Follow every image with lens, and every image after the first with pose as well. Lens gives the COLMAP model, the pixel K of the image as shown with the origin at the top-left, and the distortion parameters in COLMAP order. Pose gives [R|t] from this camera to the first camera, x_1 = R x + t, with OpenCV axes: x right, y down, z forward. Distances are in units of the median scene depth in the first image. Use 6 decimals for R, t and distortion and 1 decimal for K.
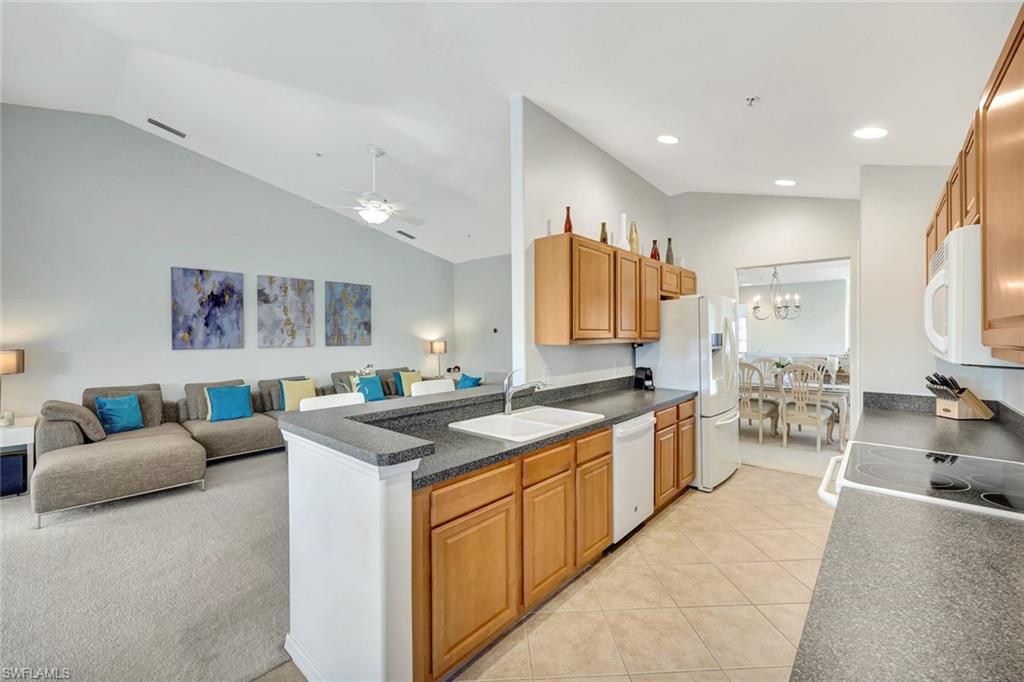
lens RADIAL K [[402.6, 0, 505.4], [0, 402.6, 339.2], [0, 0, 1]] dist [0.003911, 0.000512]
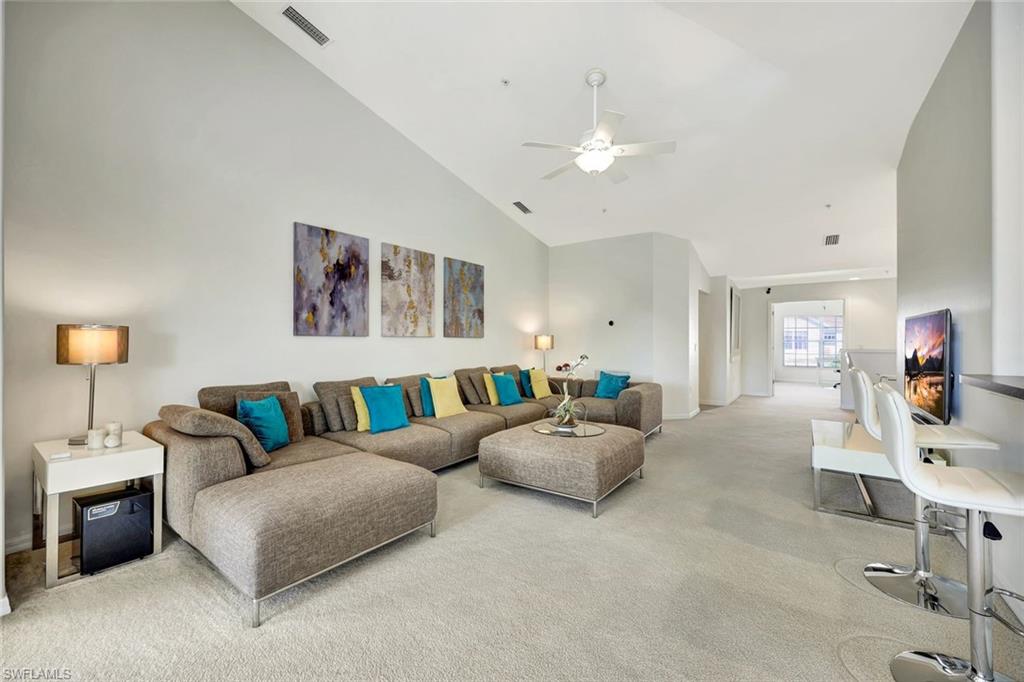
lens RADIAL K [[402.6, 0, 505.4], [0, 402.6, 339.2], [0, 0, 1]] dist [0.003911, 0.000512]
pose [[0.993691, 0.005668, 0.112012, -0.483690], [-0.003960, 0.999872, -0.015472, 0.038854], [-0.112085, 0.014931, 0.993586, 0.215658]]
